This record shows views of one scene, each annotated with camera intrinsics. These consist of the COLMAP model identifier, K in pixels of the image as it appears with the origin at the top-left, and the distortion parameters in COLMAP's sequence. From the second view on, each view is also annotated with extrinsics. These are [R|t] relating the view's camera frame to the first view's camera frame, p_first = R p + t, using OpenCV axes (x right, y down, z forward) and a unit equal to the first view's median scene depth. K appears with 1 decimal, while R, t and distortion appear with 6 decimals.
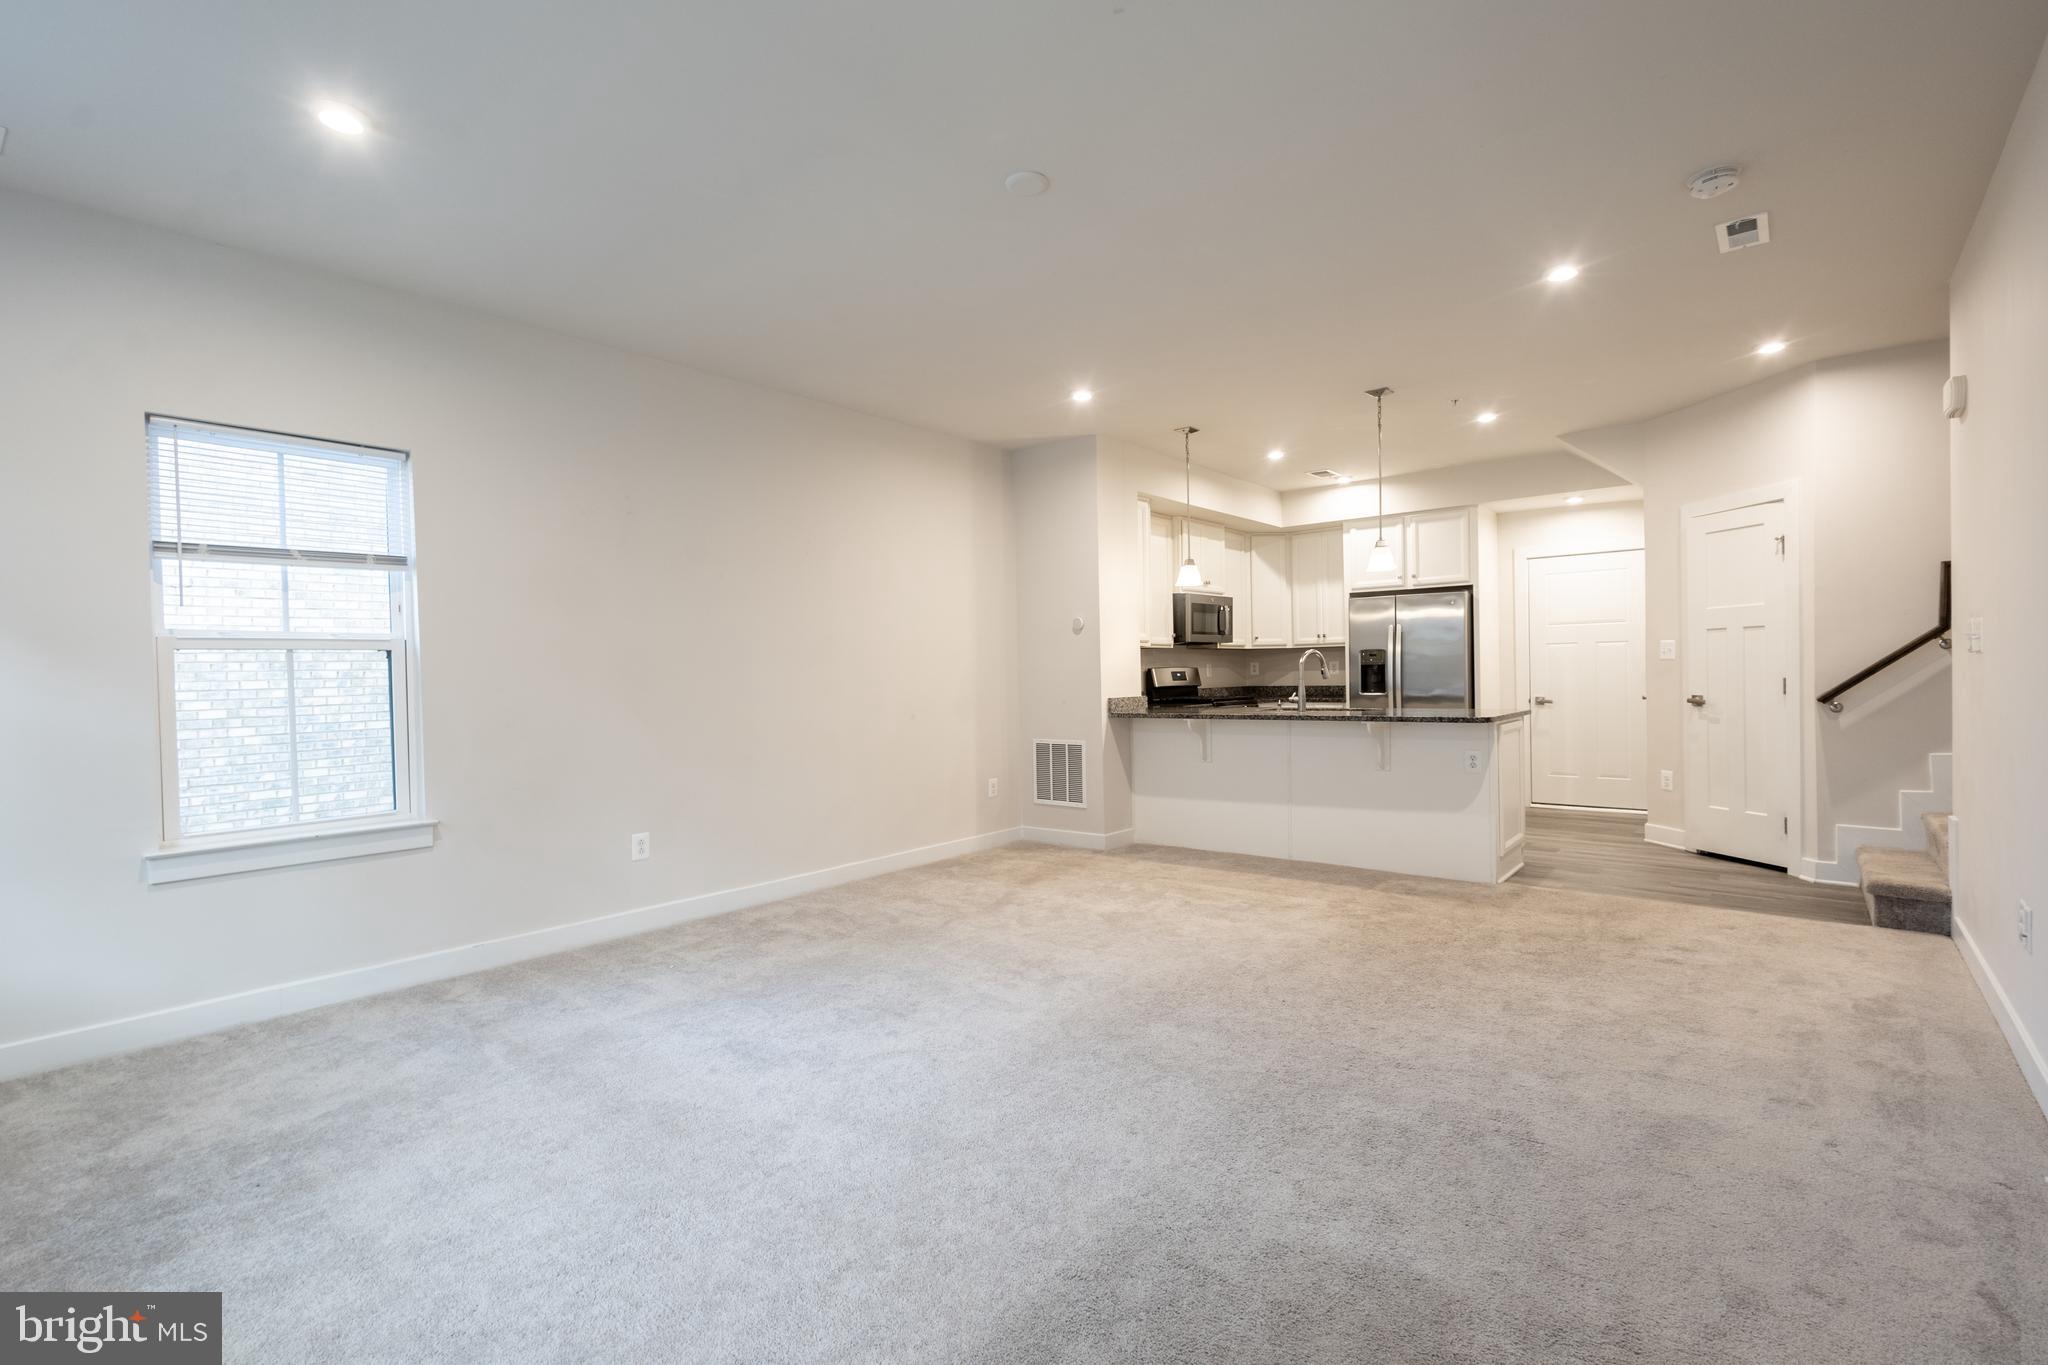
lens RADIAL K [[936.5, 0, 1022.3], [0, 936.5, 683.2], [0, 0, 1]] dist [0.008816, -0.003803]
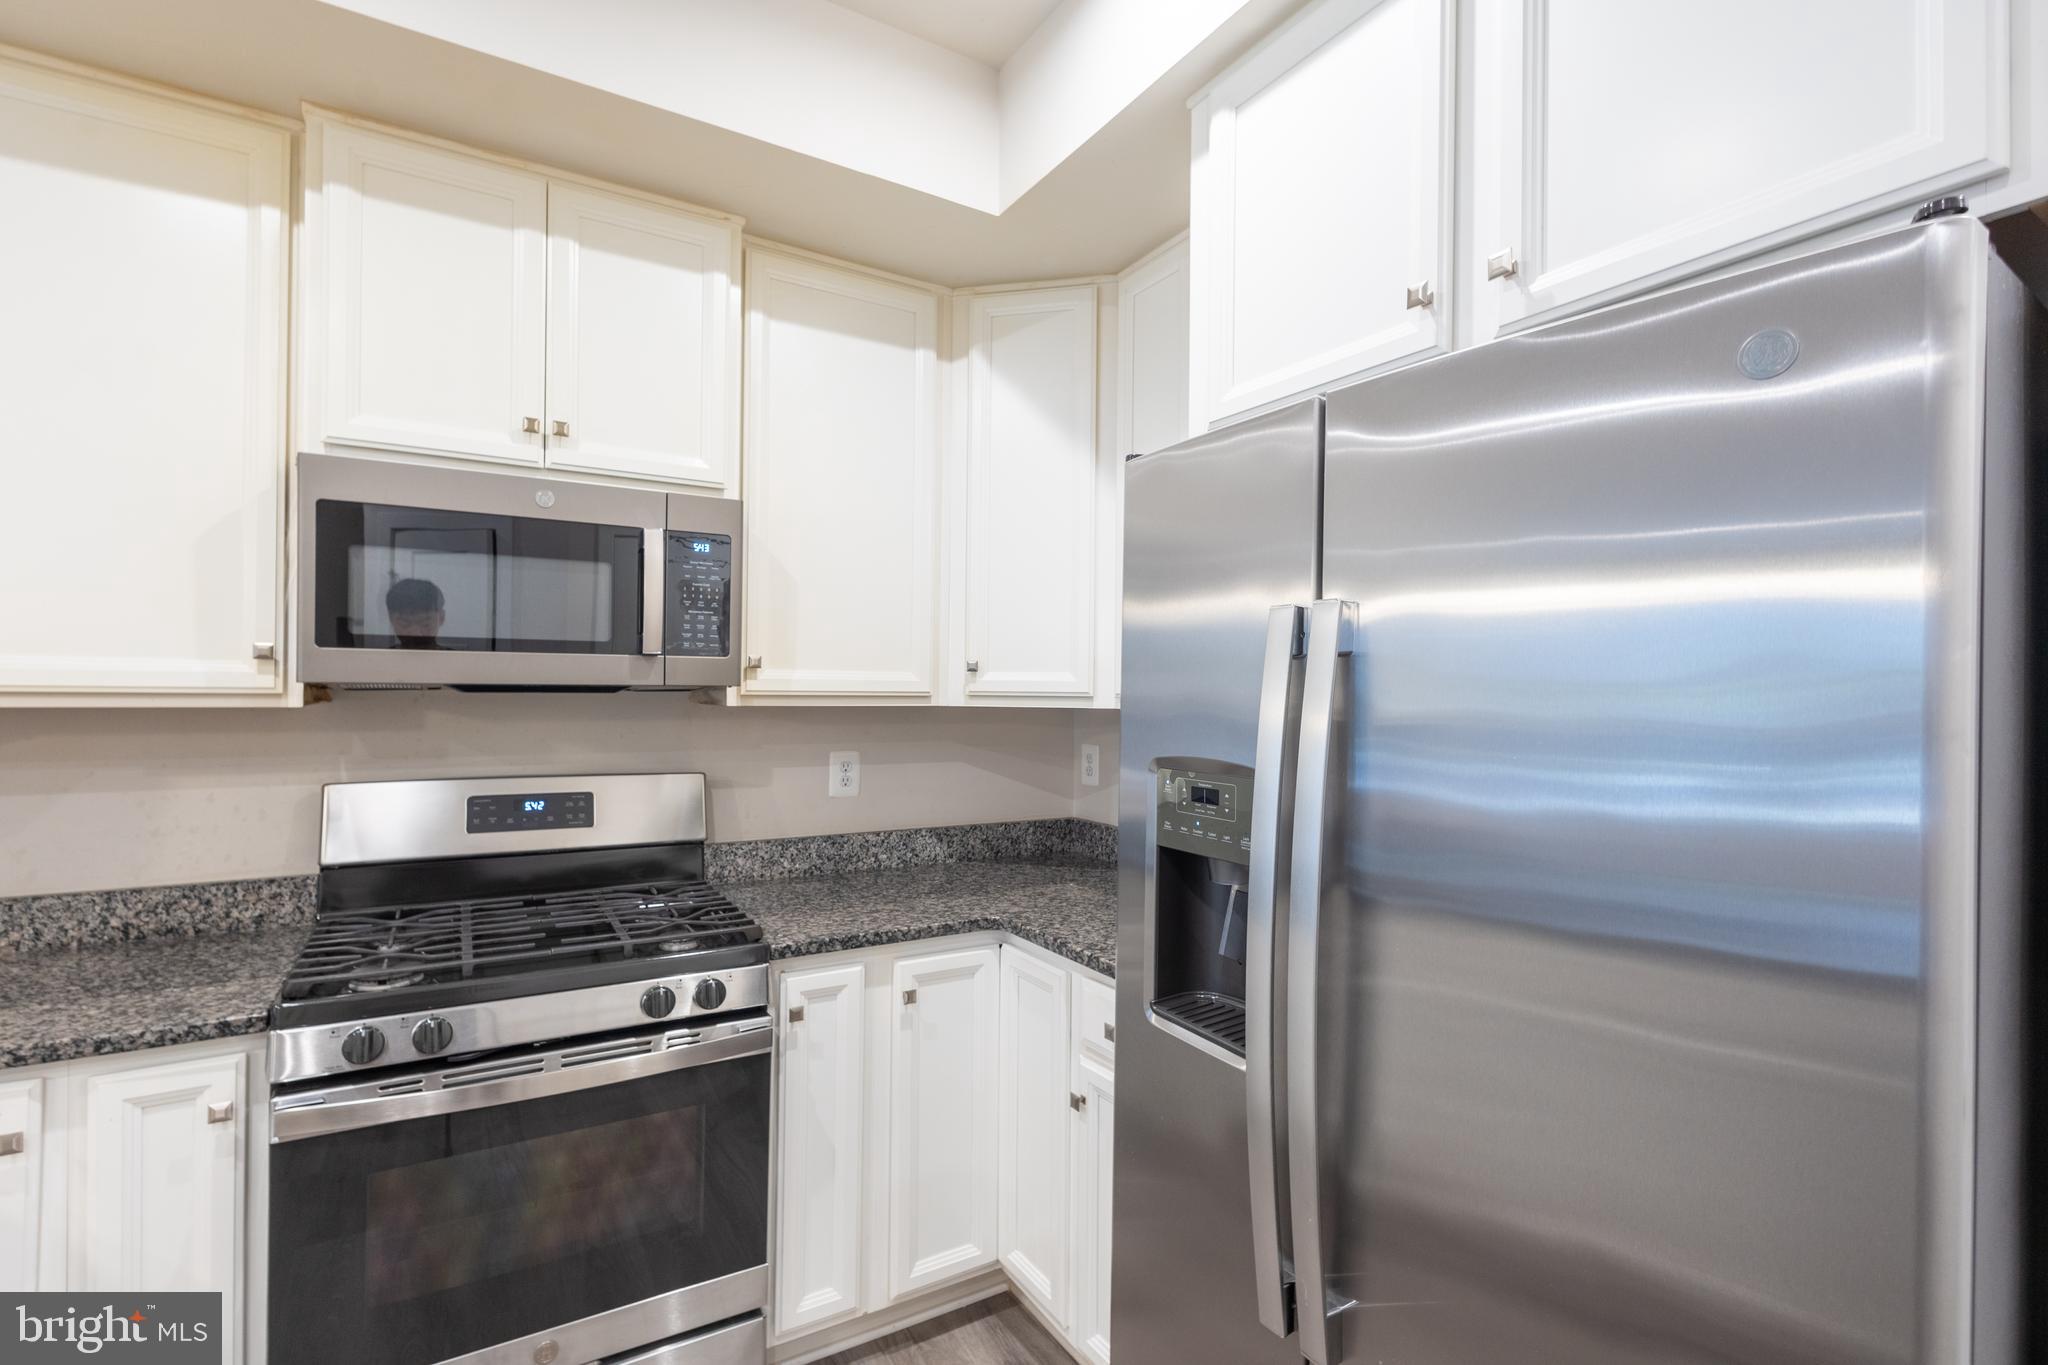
lens RADIAL K [[936.5, 0, 1027.0], [0, 936.5, 685.5], [0, 0, 1]] dist [0.008816, -0.003803]
pose [[0.946759, 0.028065, -0.320718, 0.407651], [-0.033378, 0.999381, -0.011077, -0.047370], [0.320209, 0.021192, 0.947110, 0.865394]]
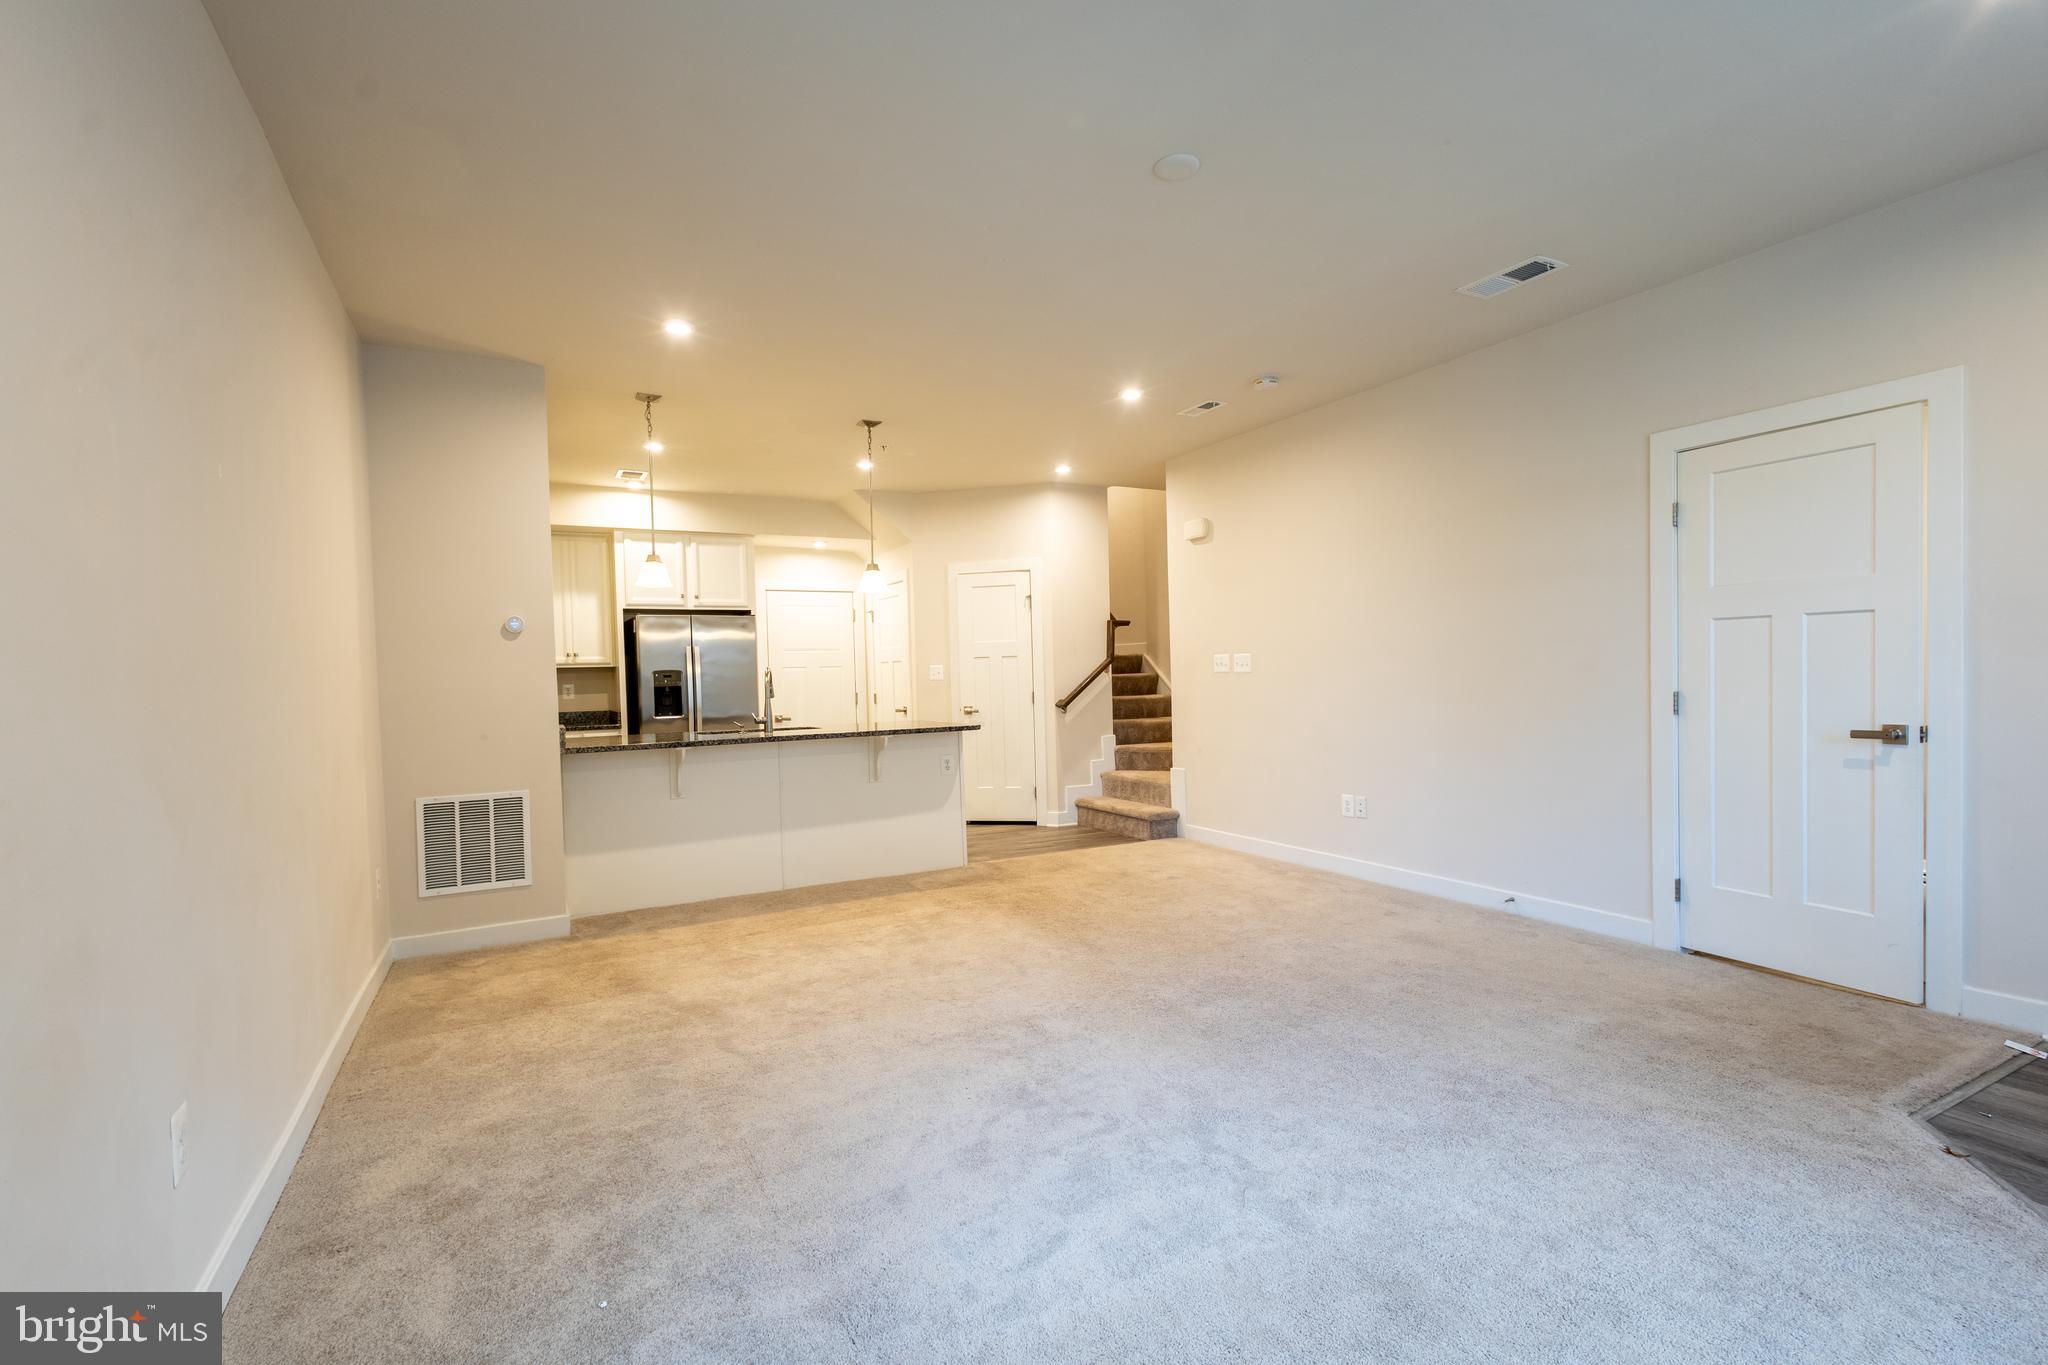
lens RADIAL K [[936.5, 0, 1025.4], [0, 936.5, 690.0], [0, 0, 1]] dist [0.008816, -0.003803]
pose [[0.376728, -0.003606, 0.926317, -0.378279], [0.029110, 0.999545, -0.007947, 0.001737], [-0.925866, 0.029959, 0.376662, 0.318791]]
